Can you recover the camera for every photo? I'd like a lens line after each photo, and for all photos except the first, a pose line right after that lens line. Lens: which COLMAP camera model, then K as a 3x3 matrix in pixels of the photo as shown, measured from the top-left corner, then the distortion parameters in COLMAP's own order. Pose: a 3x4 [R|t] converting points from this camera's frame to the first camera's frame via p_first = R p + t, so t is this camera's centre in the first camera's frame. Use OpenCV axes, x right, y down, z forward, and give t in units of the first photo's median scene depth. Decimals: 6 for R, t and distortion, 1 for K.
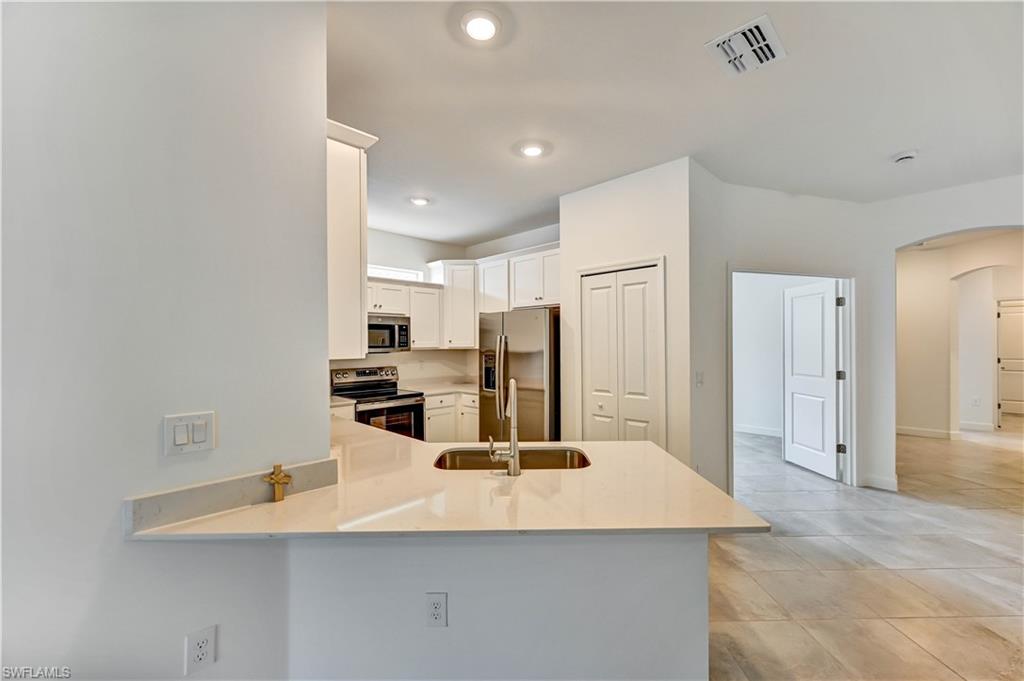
lens RADIAL K [[414.9, 0, 507.0], [0, 414.9, 343.2], [0, 0, 1]] dist [-0.000091, 0.000331]
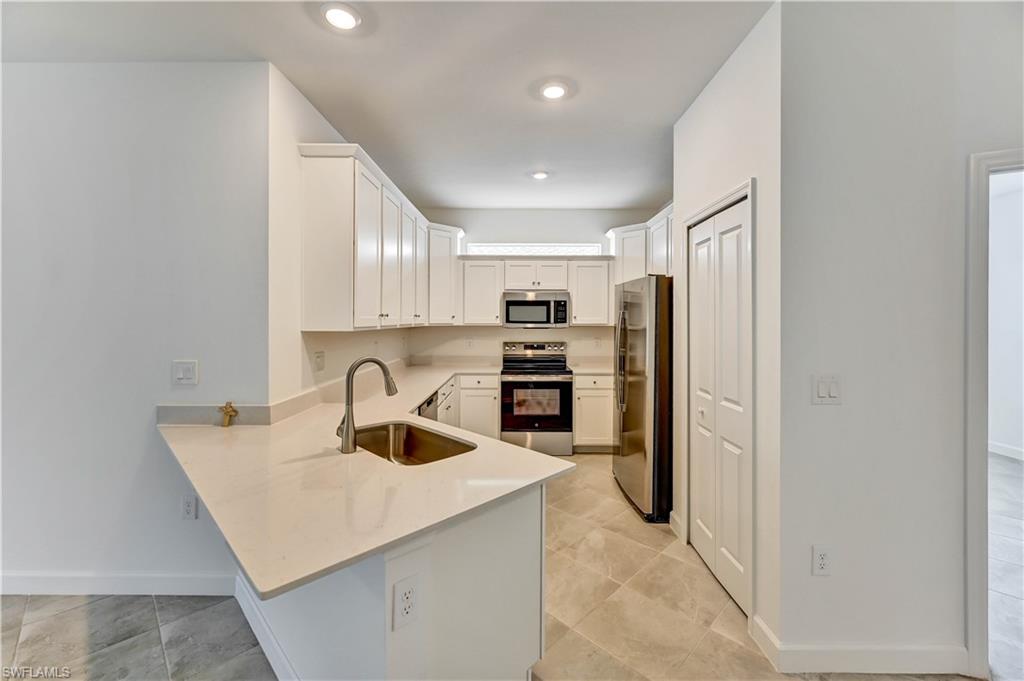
lens RADIAL K [[414.9, 0, 494.1], [0, 414.9, 320.4], [0, 0, 1]] dist [-0.000091, 0.000331]
pose [[0.718354, 0.007975, -0.695632, 0.335418], [-0.006159, 0.999968, 0.005105, -0.001029], [0.695650, 0.000617, 0.718380, 0.182335]]
